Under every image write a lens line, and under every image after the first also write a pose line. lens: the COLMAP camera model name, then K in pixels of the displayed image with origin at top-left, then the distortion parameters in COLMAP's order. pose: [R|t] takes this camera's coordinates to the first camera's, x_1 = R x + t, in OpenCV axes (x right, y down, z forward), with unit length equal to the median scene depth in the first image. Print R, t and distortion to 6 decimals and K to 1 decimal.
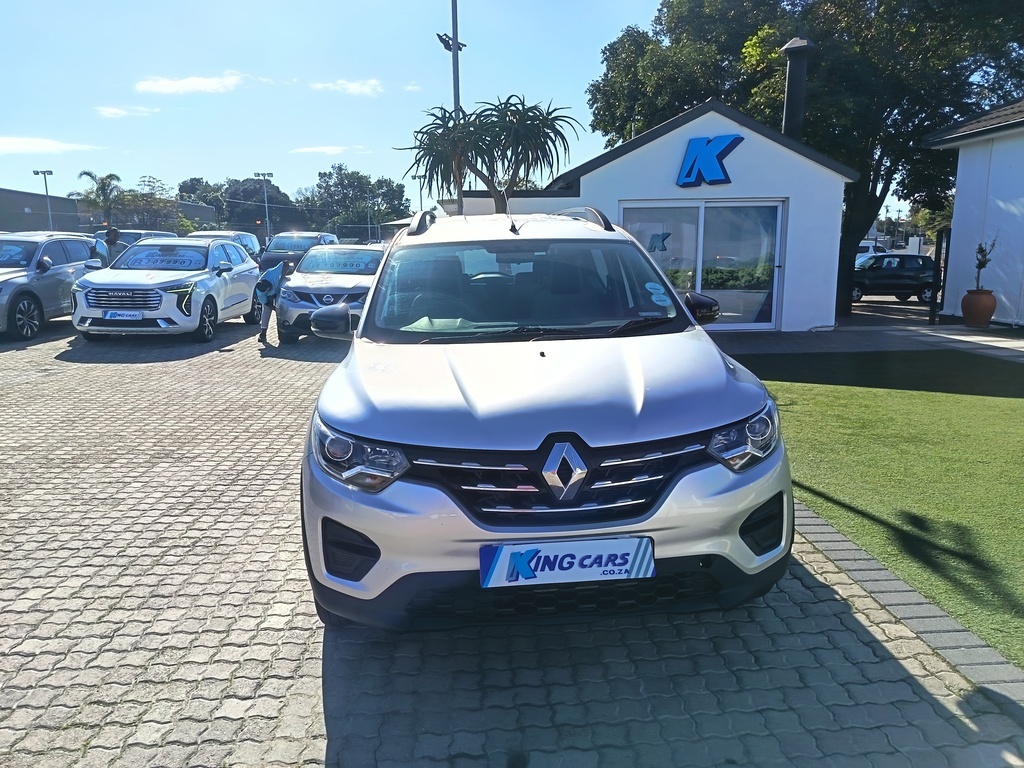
lens RADIAL K [[710.2, 0, 510.3], [0, 710.2, 391.0], [0, 0, 1]] dist [0.031177, -0.027616]
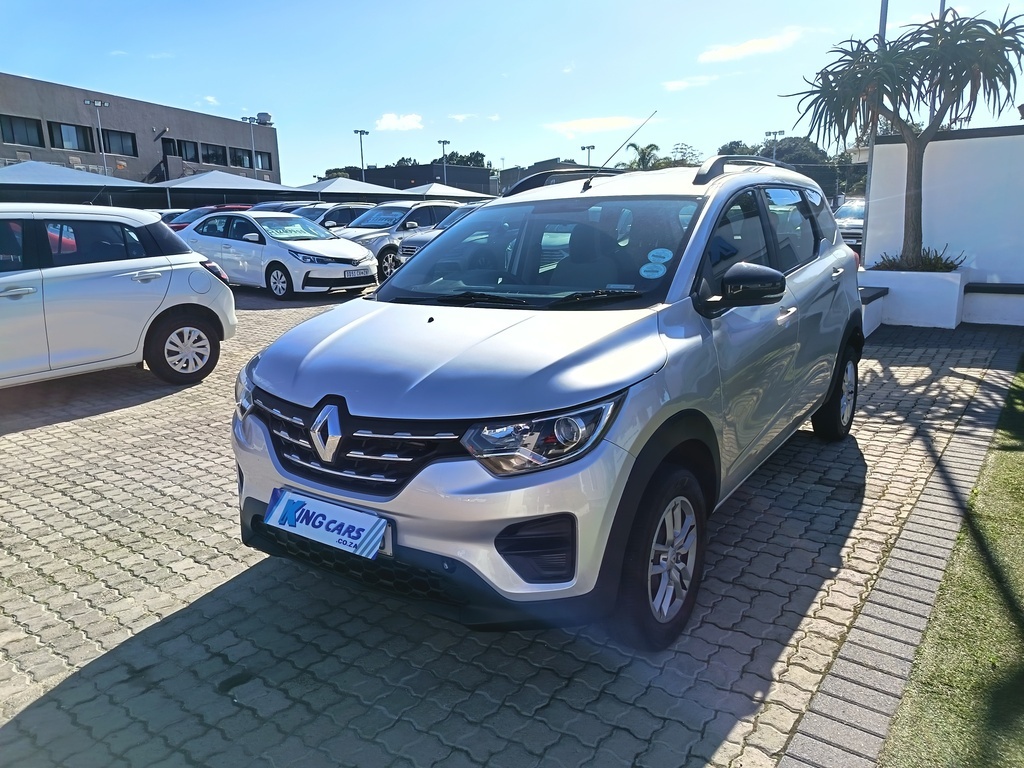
lens RADIAL K [[710.2, 0, 525.2], [0, 710.2, 392.3], [0, 0, 1]] dist [0.031177, -0.027616]
pose [[0.763023, 0.147831, -0.629239, 0.897185], [-0.114017, 0.989013, 0.094096, -0.070015], [0.636235, -0.000053, 0.771495, 0.389200]]
